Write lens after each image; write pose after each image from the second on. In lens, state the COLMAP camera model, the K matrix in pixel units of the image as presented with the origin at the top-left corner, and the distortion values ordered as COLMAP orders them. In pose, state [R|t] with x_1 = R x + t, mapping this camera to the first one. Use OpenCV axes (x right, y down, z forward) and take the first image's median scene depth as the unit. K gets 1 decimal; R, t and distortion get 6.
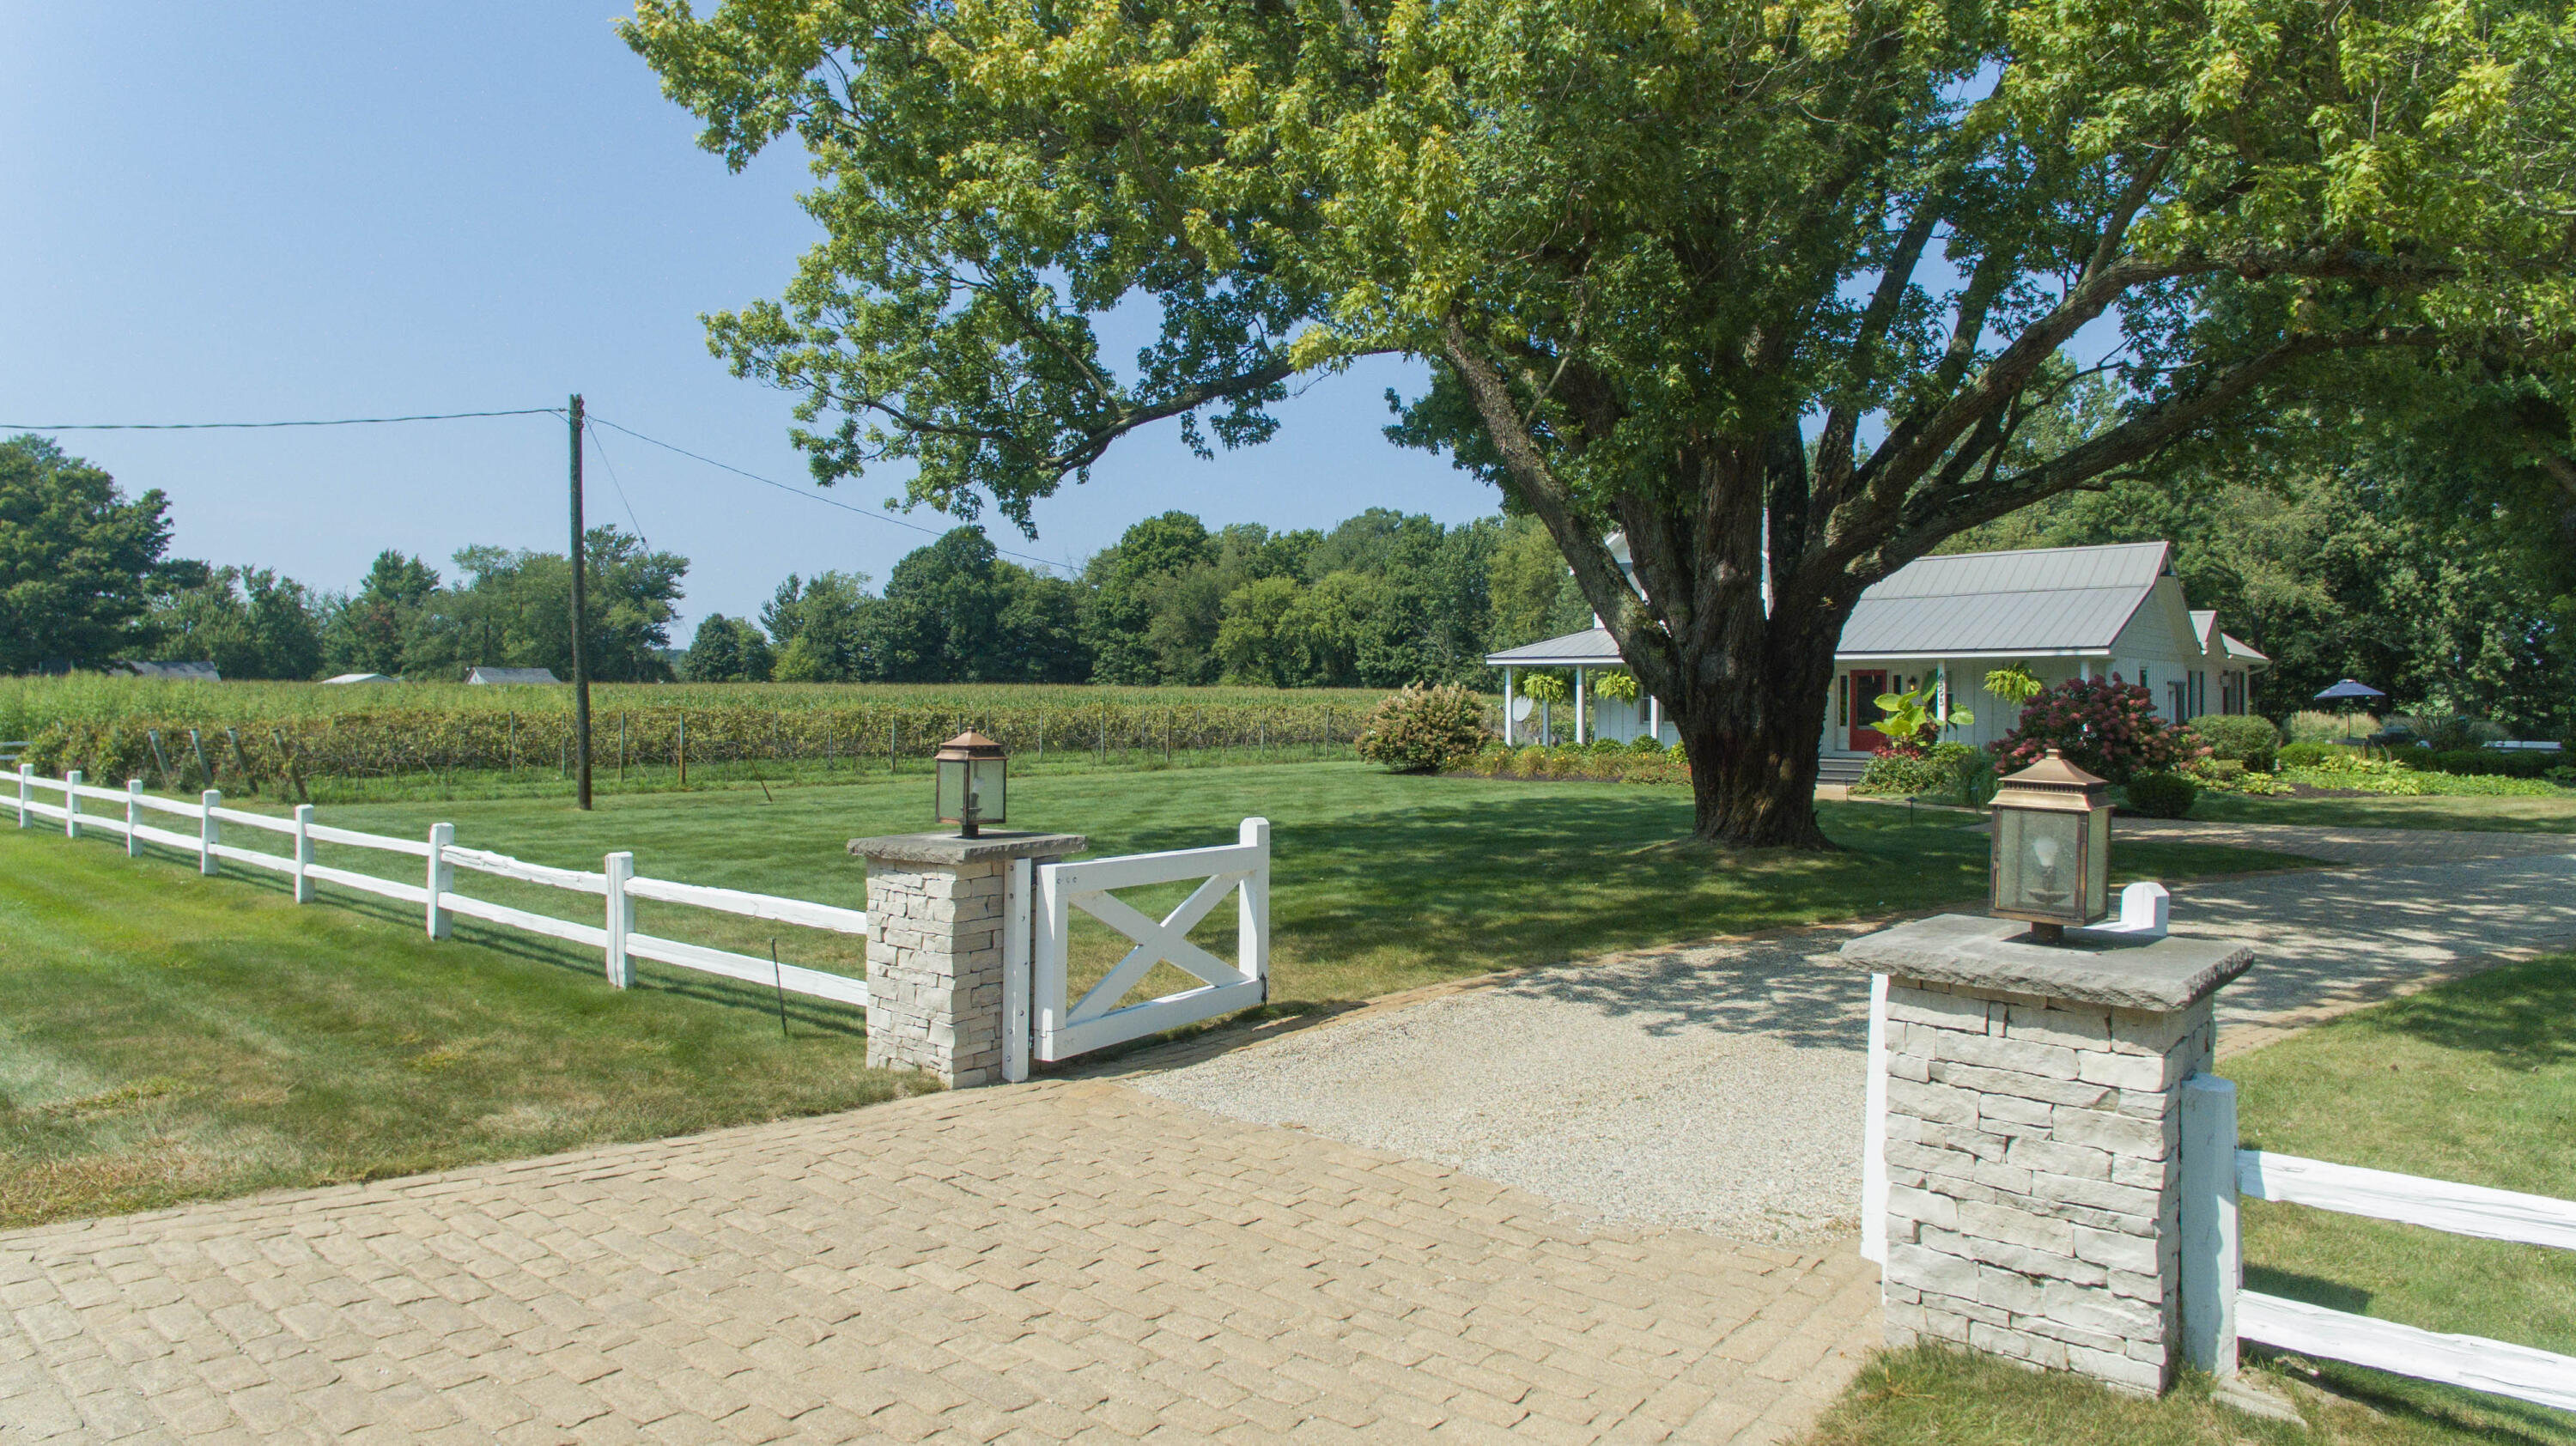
lens RADIAL K [[1543.8, 0, 1291.6], [0, 1543.8, 720.3], [0, 0, 1]] dist [0.000630, -0.005310]
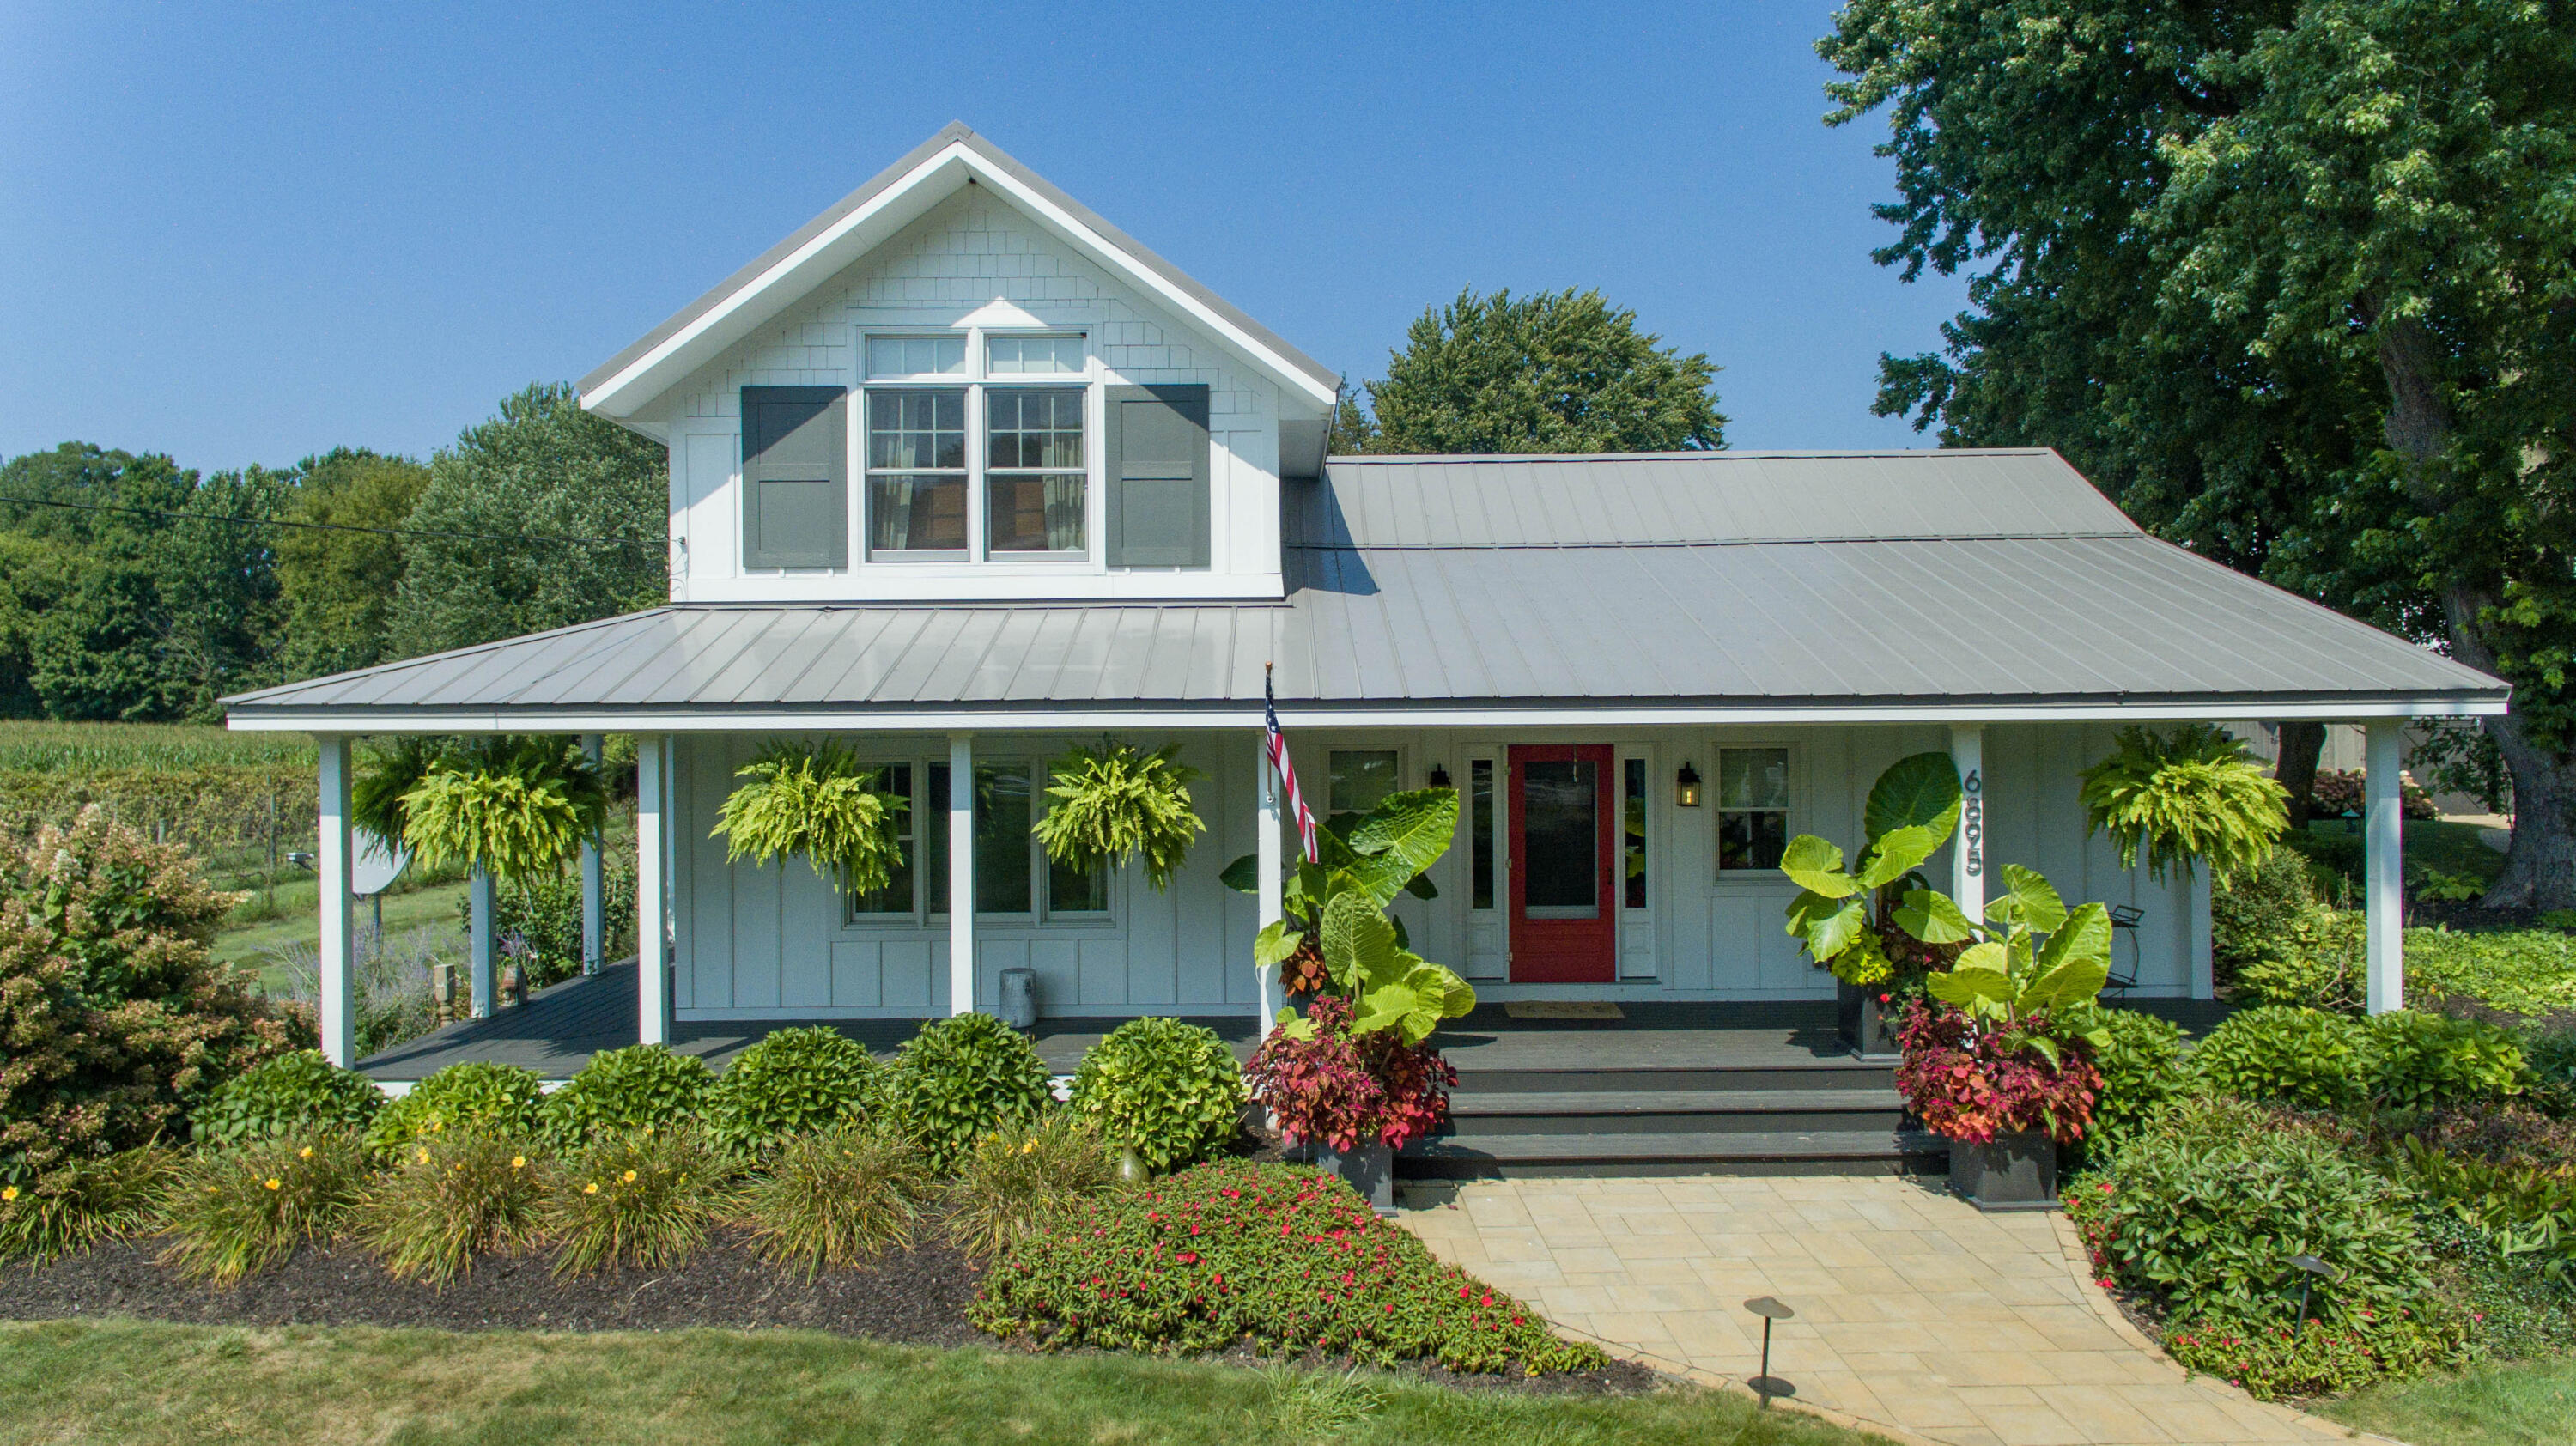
lens RADIAL K [[1543.8, 0, 1272.4], [0, 1543.8, 718.5], [0, 0, 1]] dist [0.000630, -0.005310]
pose [[0.766833, -0.008387, 0.641792, 0.028044], [0.015413, 0.999867, -0.005350, -0.009889], [-0.641662, 0.013994, 0.766860, 0.205600]]
